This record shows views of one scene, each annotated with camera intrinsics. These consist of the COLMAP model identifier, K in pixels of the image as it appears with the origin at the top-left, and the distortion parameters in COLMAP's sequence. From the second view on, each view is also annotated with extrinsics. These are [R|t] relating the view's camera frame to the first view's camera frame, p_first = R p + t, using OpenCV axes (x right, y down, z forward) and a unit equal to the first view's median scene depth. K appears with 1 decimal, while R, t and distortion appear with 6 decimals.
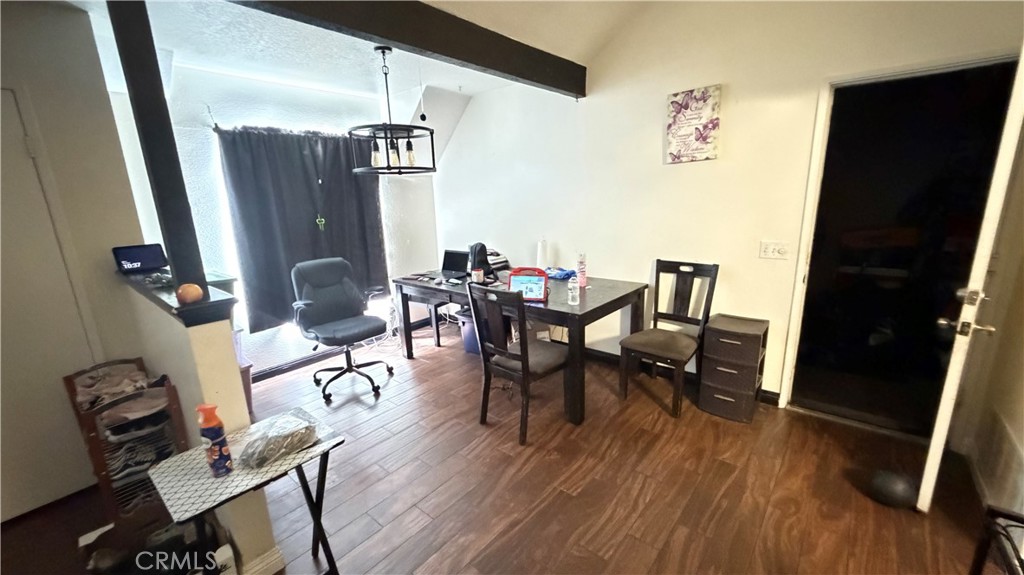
lens RADIAL K [[404.3, 0, 510.0], [0, 404.3, 289.5], [0, 0, 1]] dist [0.001606, 0.000124]
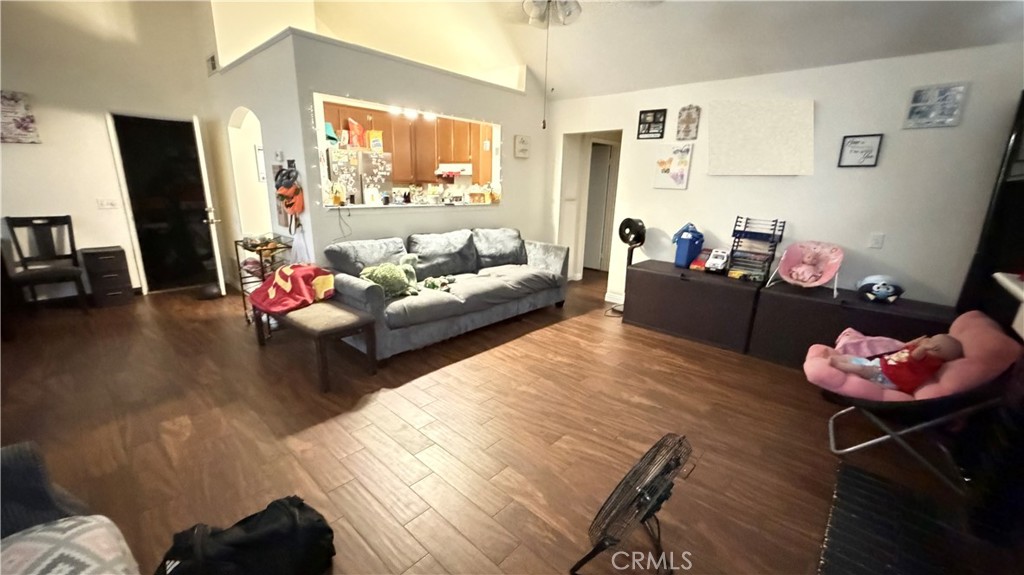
lens RADIAL K [[404.3, 0, 509.0], [0, 404.3, 285.6], [0, 0, 1]] dist [0.001606, 0.000124]
pose [[0.042307, -0.223008, 0.973898, -0.971601], [0.203999, 0.956163, 0.210085, 0.211071], [-0.978056, 0.189786, 0.085946, -0.701081]]
